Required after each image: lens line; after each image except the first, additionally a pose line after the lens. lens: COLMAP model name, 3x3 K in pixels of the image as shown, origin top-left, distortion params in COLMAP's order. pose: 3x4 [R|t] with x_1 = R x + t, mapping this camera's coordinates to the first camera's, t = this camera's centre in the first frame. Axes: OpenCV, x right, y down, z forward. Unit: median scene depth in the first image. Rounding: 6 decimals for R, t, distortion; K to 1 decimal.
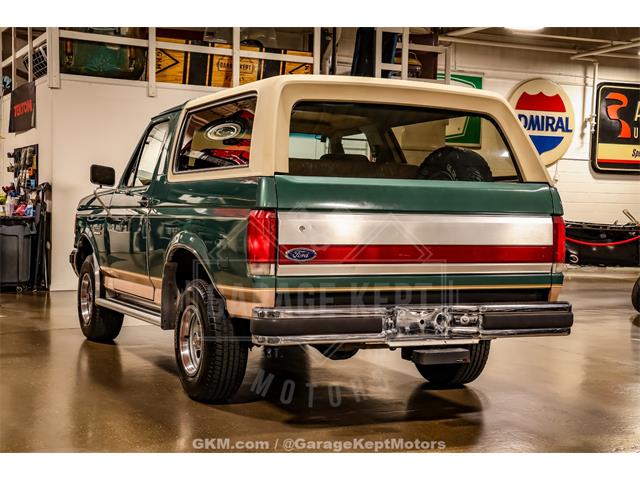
lens RADIAL K [[993.9, 0, 320.9], [0, 993.9, 241.1], [0, 0, 1]] dist [0.243837, 0.061082]
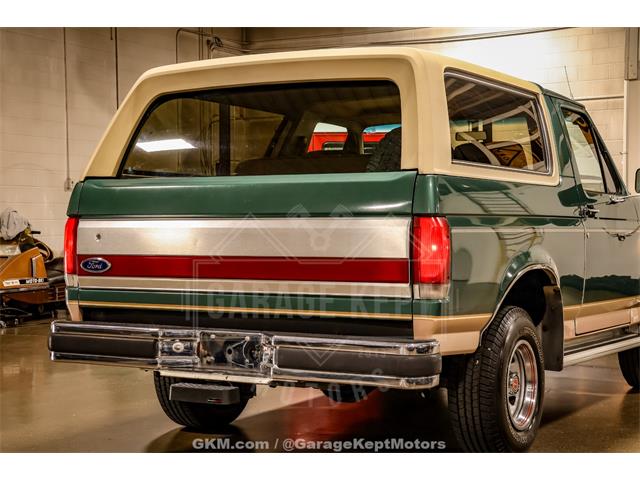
lens RADIAL K [[1155.5, 0, 320.7], [0, 1155.5, 239.7], [0, 0, 1]] dist [0.298309, 0.098976]
pose [[0.559082, -0.008086, -0.829073, 0.384725], [-0.010693, 0.999799, -0.016961, 0.002341], [0.829043, 0.018348, 0.558884, 0.222323]]
